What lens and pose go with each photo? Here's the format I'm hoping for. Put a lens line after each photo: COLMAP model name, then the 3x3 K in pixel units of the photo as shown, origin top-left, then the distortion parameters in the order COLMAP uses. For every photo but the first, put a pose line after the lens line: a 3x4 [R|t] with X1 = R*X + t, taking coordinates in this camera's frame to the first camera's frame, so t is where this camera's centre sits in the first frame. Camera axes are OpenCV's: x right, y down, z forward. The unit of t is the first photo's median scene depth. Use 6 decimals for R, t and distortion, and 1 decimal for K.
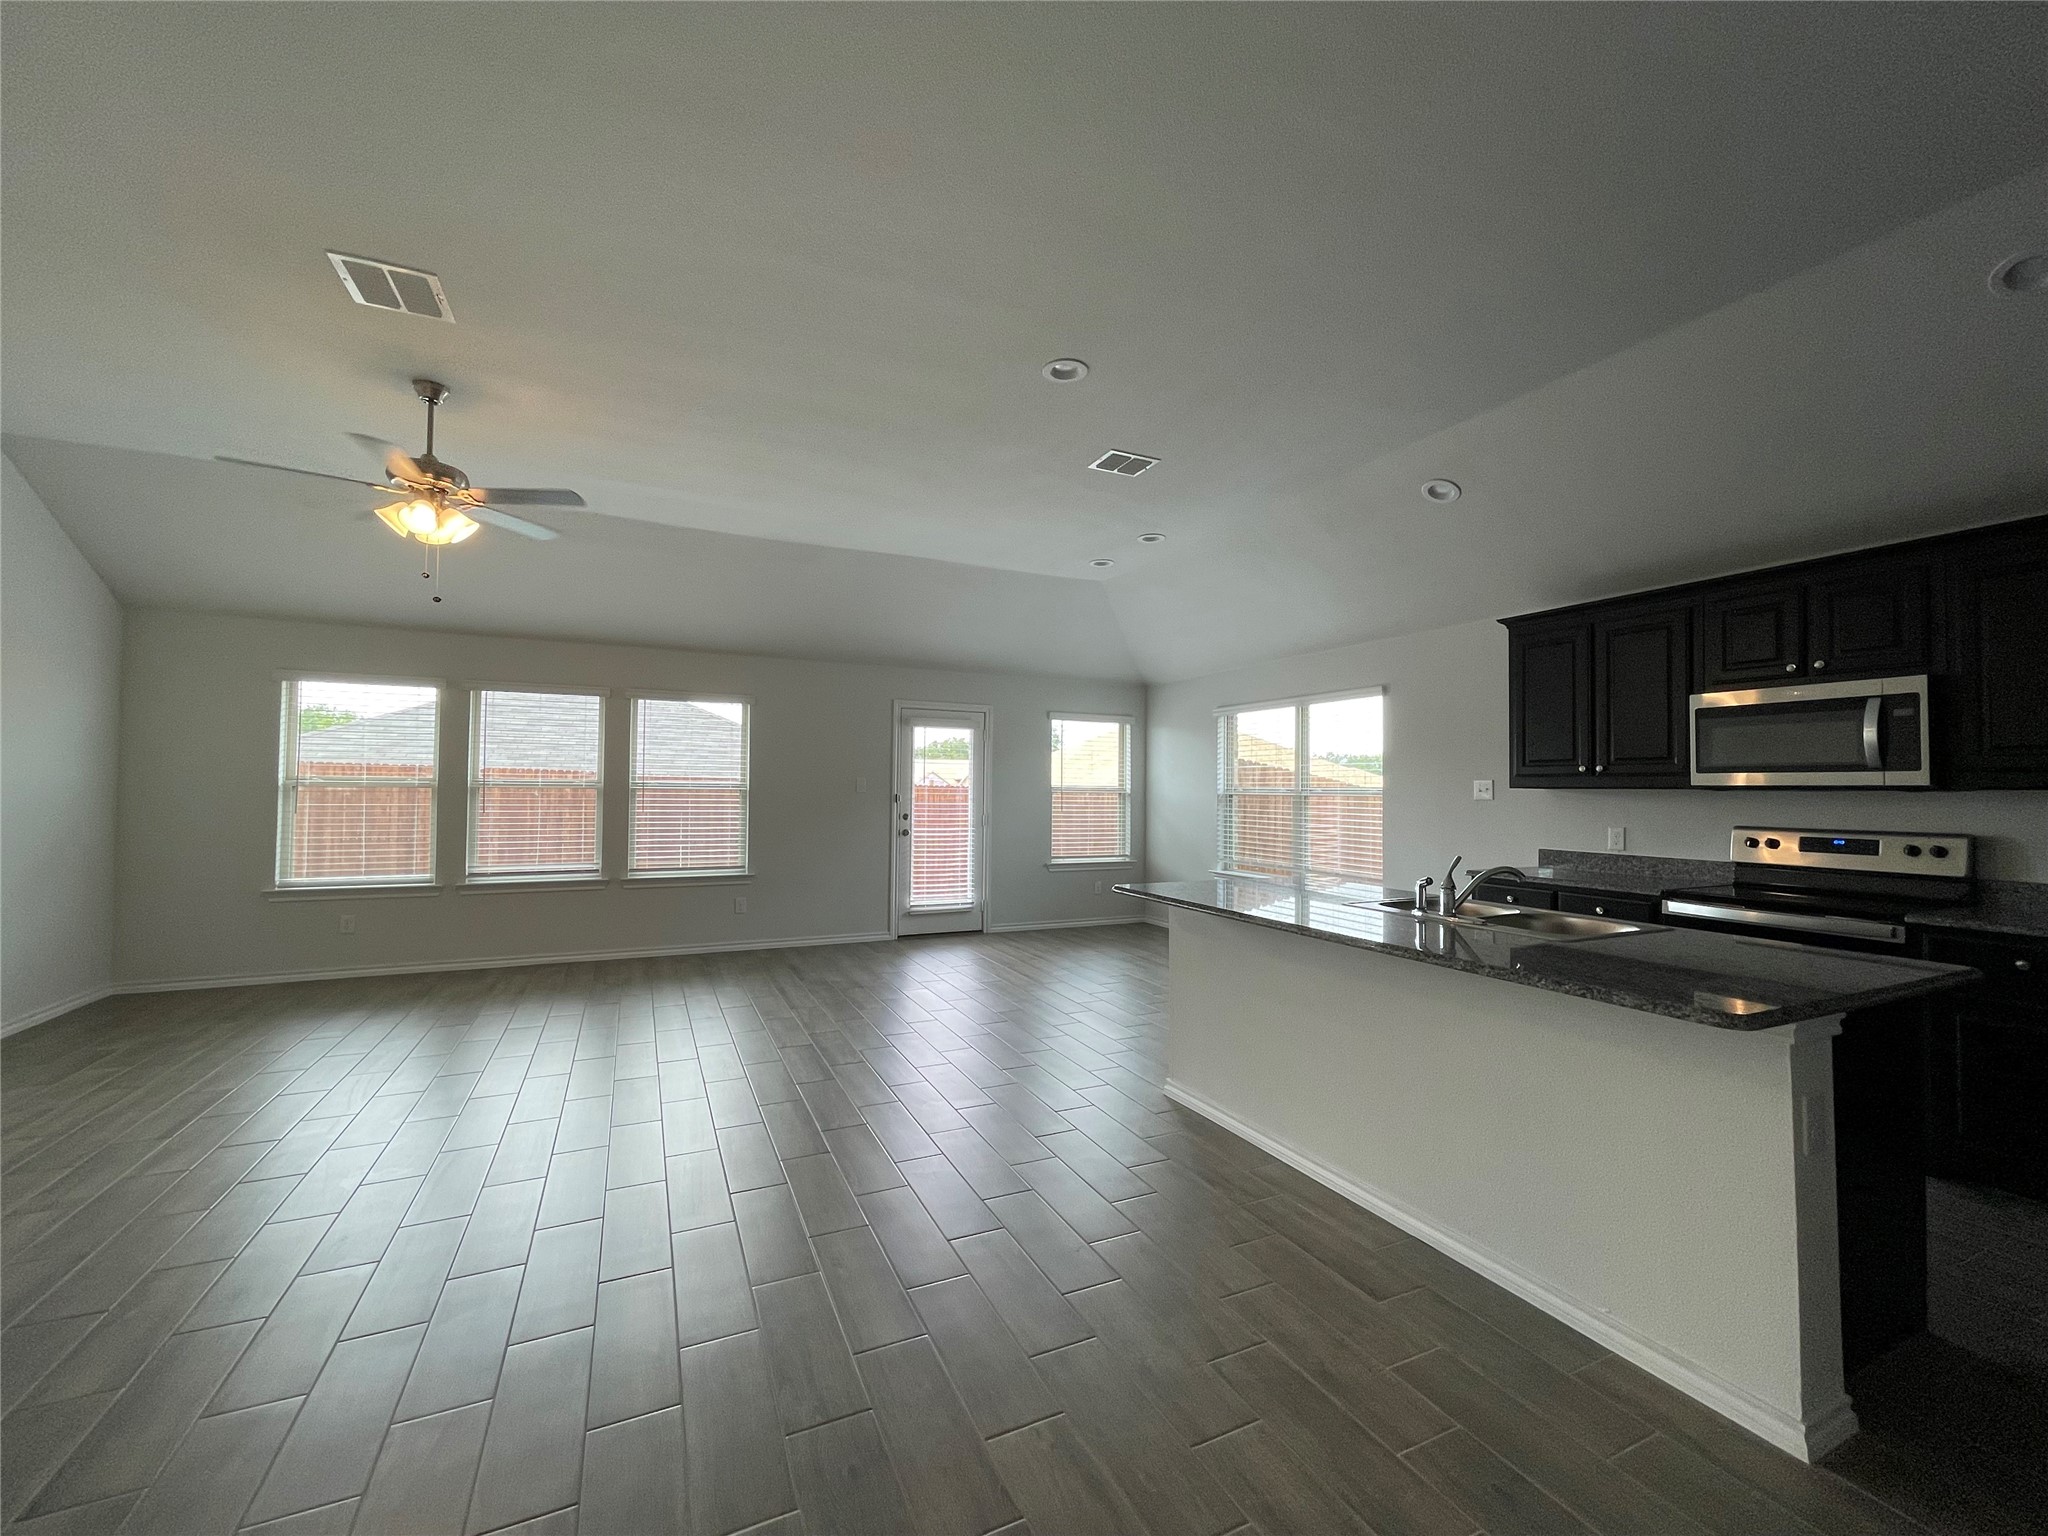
lens RADIAL K [[823.6, 0, 1024.0], [0, 823.6, 768.0], [0, 0, 1]] dist [-0.001385, -0.000240]
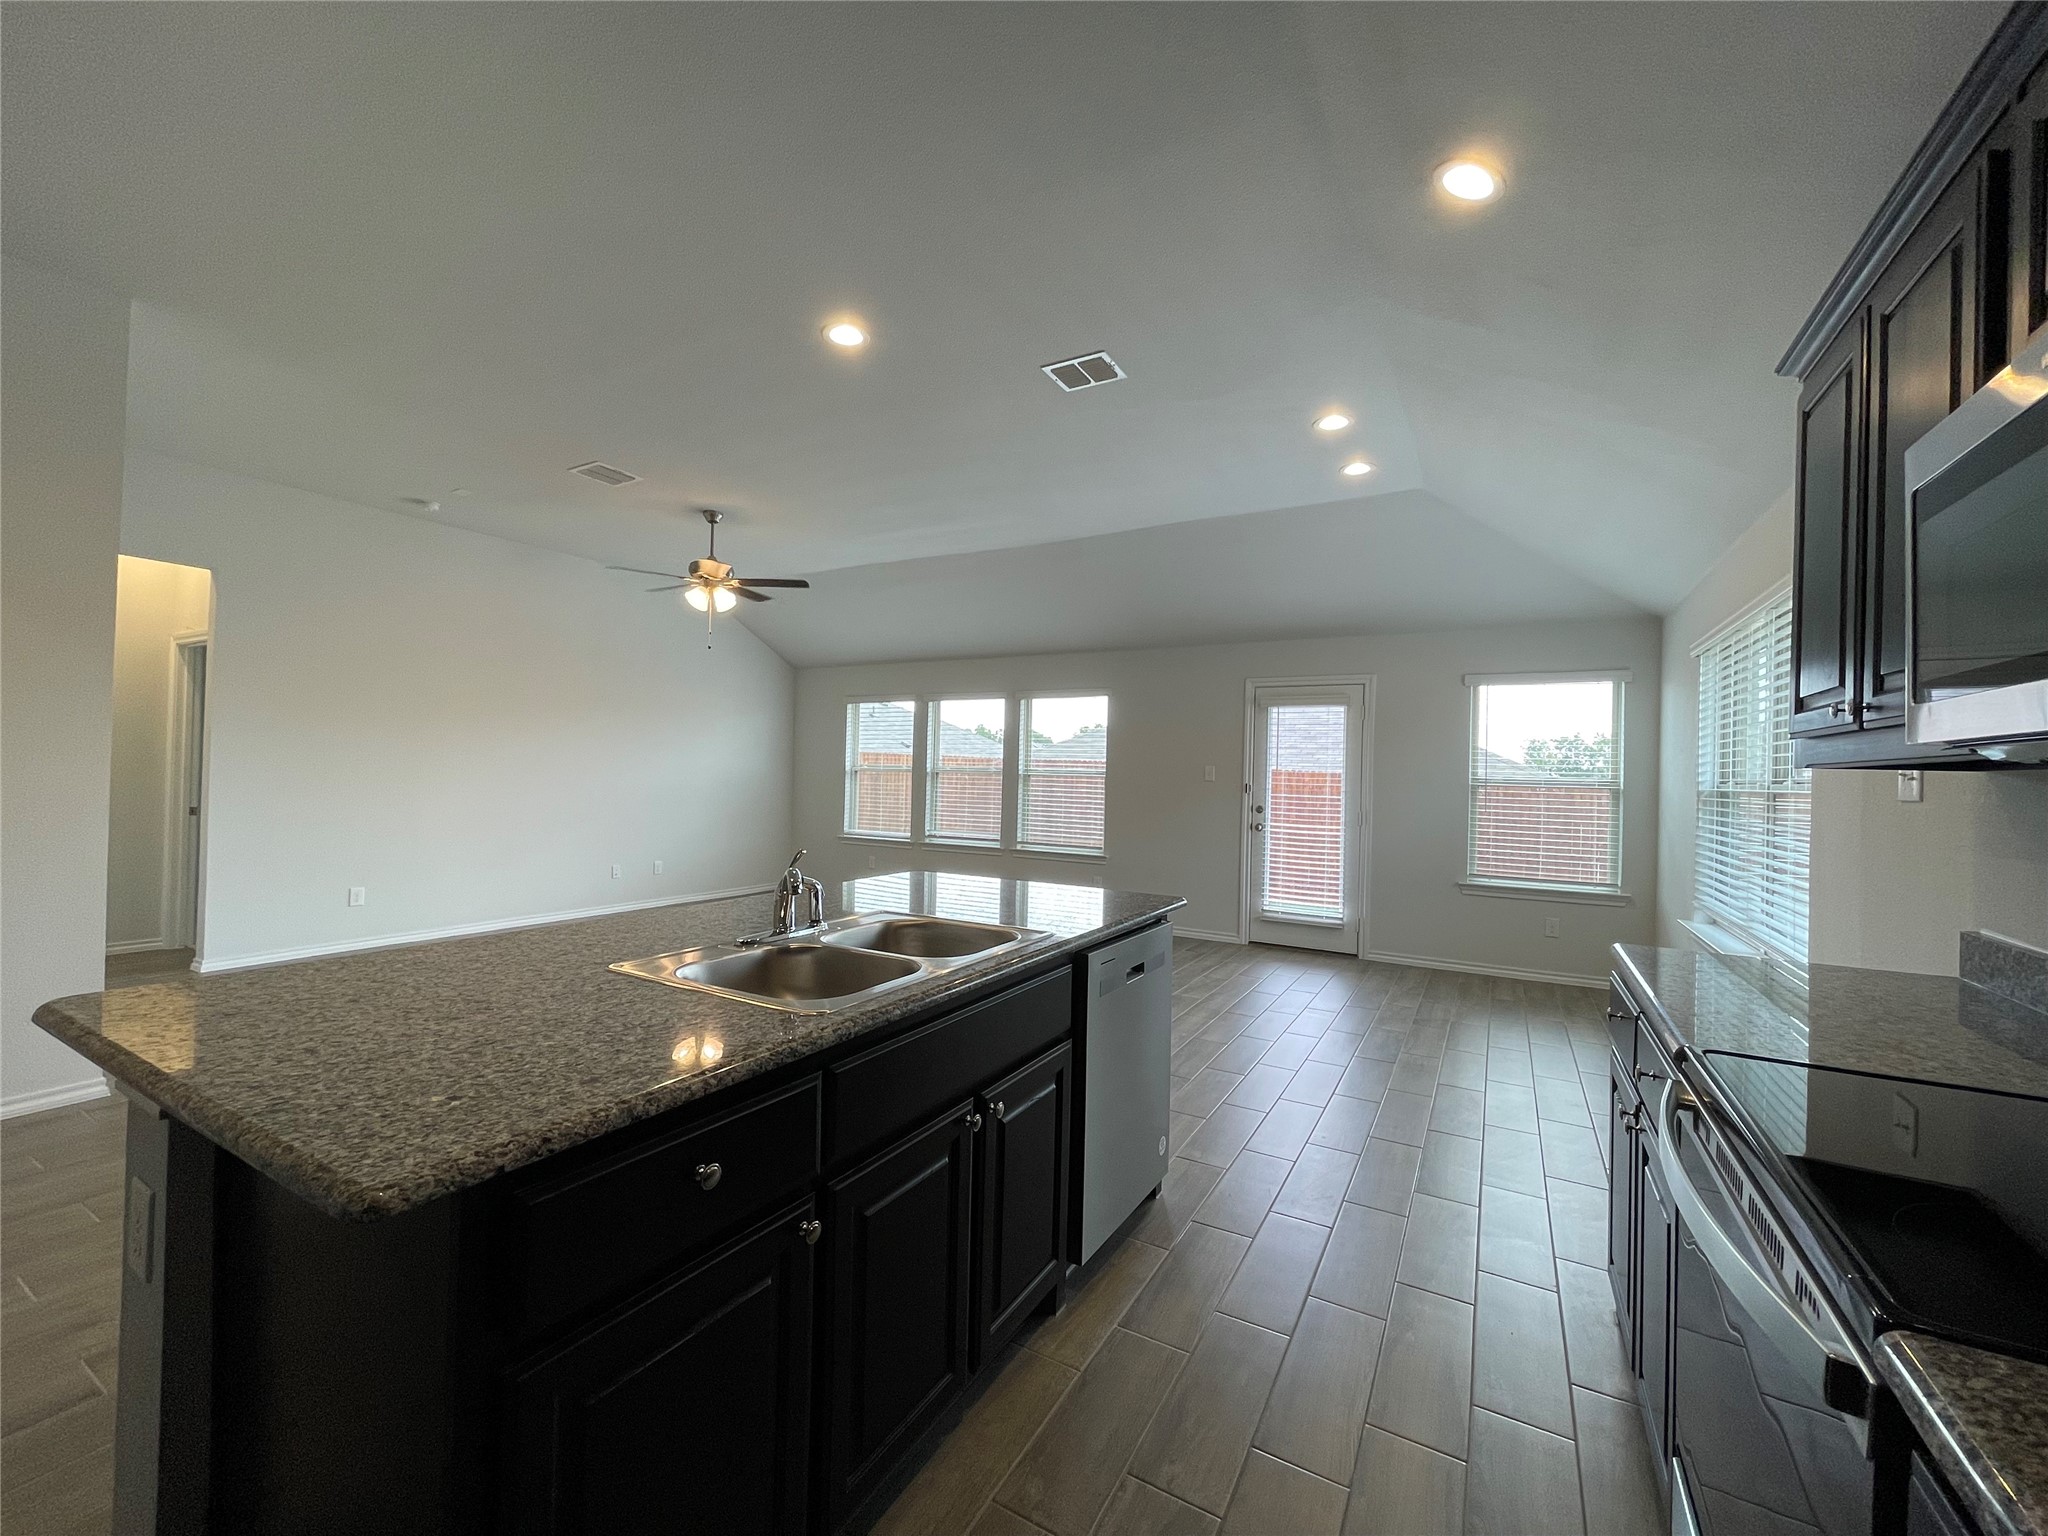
lens RADIAL K [[823.6, 0, 1024.0], [0, 823.6, 768.0], [0, 0, 1]] dist [-0.001385, -0.000240]
pose [[0.569359, -0.000220, -0.822089, 0.440184], [0.004876, 0.999983, 0.003110, 0.010548], [0.822075, -0.005779, 0.569350, 0.281980]]
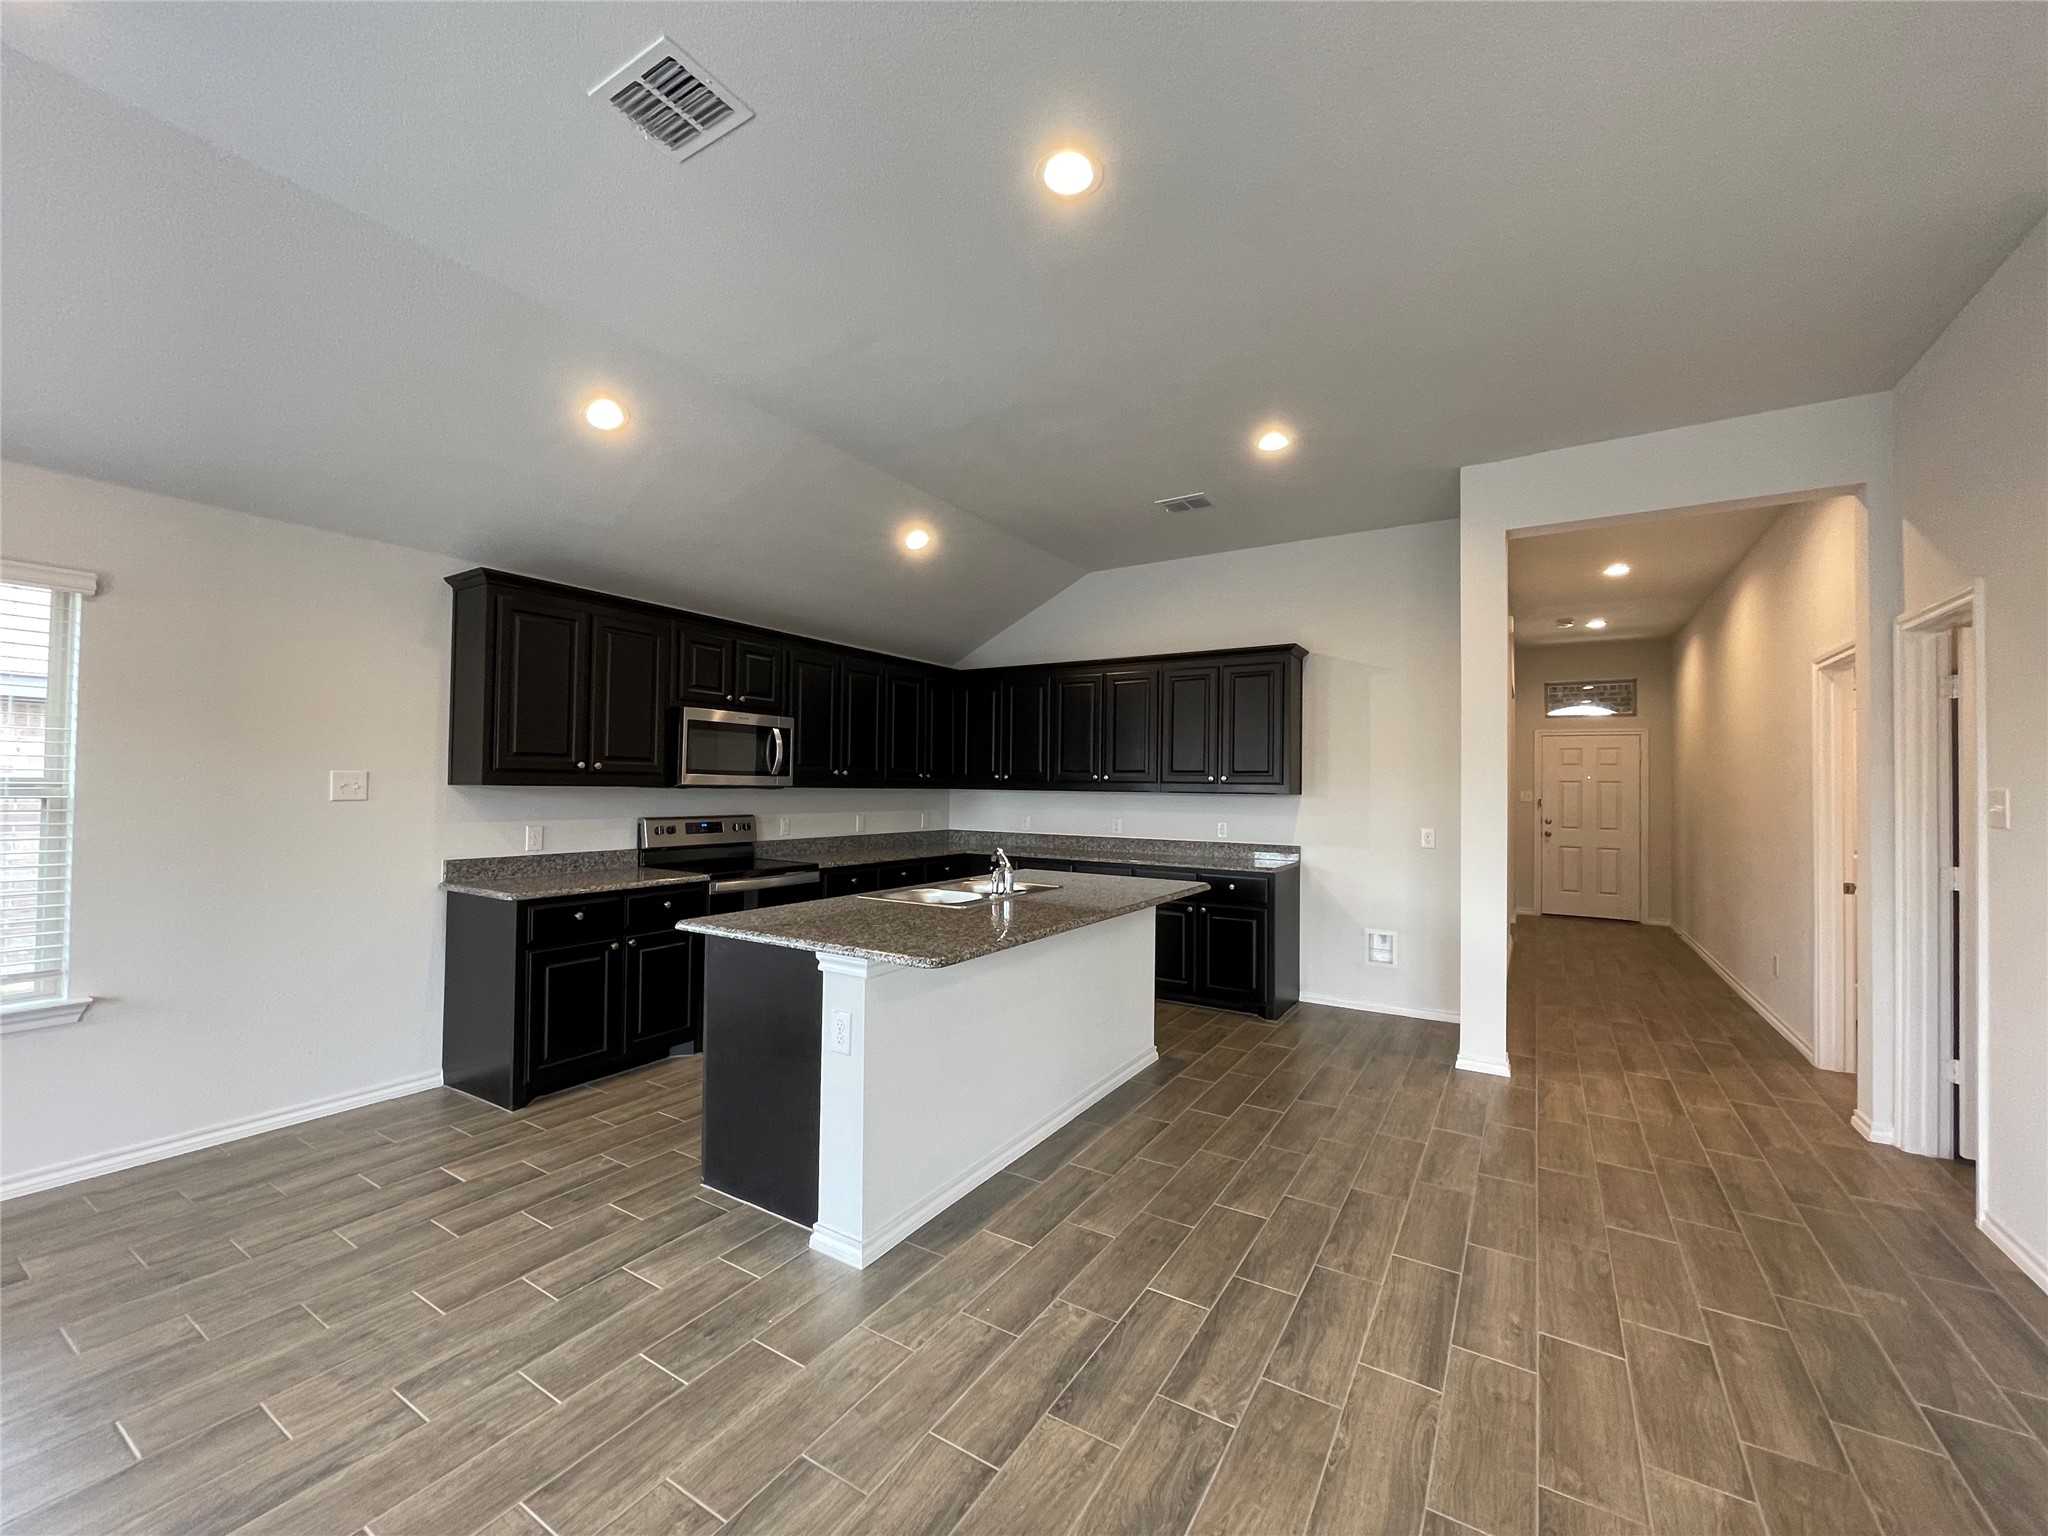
lens RADIAL K [[823.6, 0, 1024.0], [0, 823.6, 768.0], [0, 0, 1]] dist [-0.001385, -0.000240]
pose [[-0.539412, 0.005821, 0.842022, -1.047141], [-0.037419, 0.998823, -0.030876, 0.038528], [-0.841210, -0.048163, -0.538559, 2.948133]]
